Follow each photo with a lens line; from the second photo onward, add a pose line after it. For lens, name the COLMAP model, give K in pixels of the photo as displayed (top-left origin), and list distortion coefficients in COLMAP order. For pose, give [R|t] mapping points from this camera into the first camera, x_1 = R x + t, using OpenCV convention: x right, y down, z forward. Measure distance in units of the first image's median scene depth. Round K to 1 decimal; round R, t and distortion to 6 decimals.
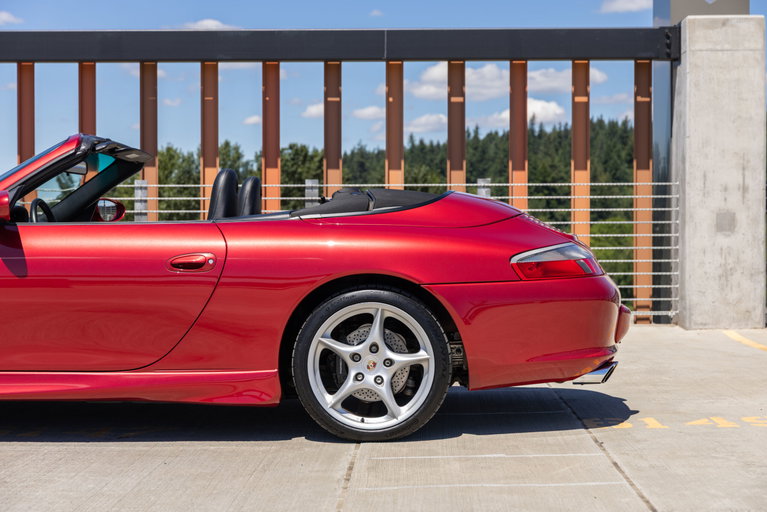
lens RADIAL K [[1432.4, 0, 383.8], [0, 1432.4, 257.4], [0, 0, 1]] dist [0.027073, 0.000000]
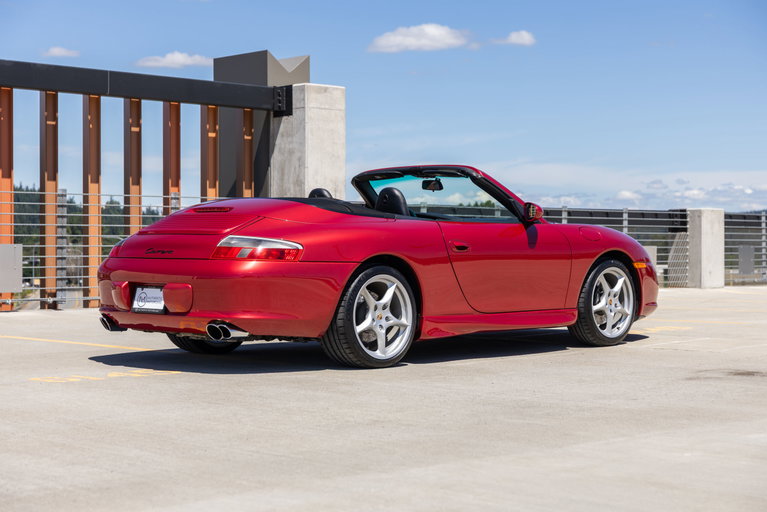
lens RADIAL K [[1432.4, 0, 382.6], [0, 1432.4, 259.9], [0, 0, 1]] dist [0.027073, 0.000000]
pose [[0.689520, -0.006384, 0.724239, -1.434332], [0.010649, 0.999942, -0.001324, 0.019849], [-0.724188, 0.008625, 0.689548, -0.070232]]
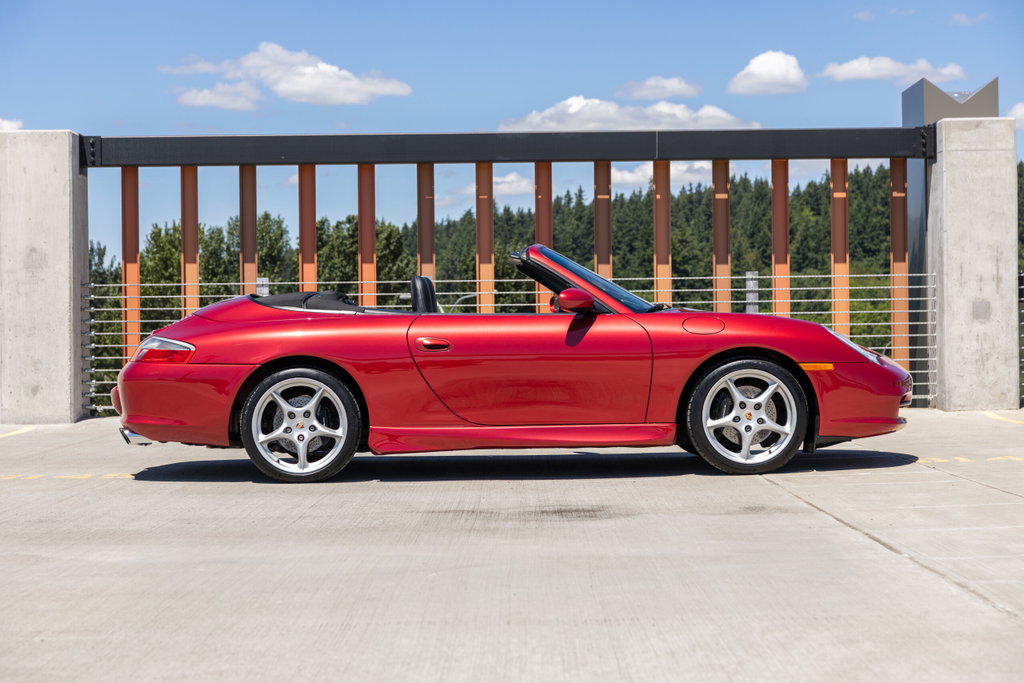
lens RADIAL K [[1912.4, 0, 512.2], [0, 1912.4, 345.9], [0, 0, 1]] dist [0.027073, 0.000000]
pose [[0.999559, -0.010585, 0.027760, -0.281968], [0.010856, 0.999895, -0.009638, 0.022139], [-0.027655, 0.009935, 0.999568, -0.779284]]
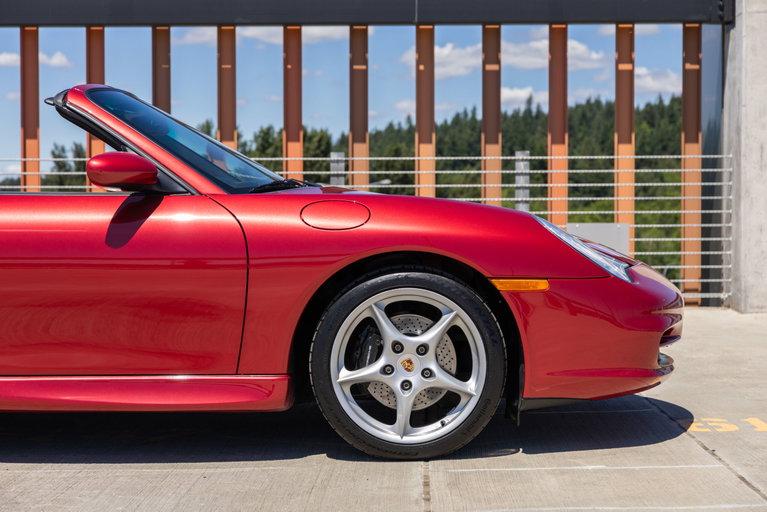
lens RADIAL K [[1432.4, 0, 388.9], [0, 1432.4, 248.1], [0, 0, 1]] dist [0.027073, 0.000000]
pose [[0.999986, -0.001502, 0.005043, -0.041631], [0.001466, 0.999973, 0.007143, 0.002076], [-0.005053, -0.007135, 0.999962, 0.133752]]
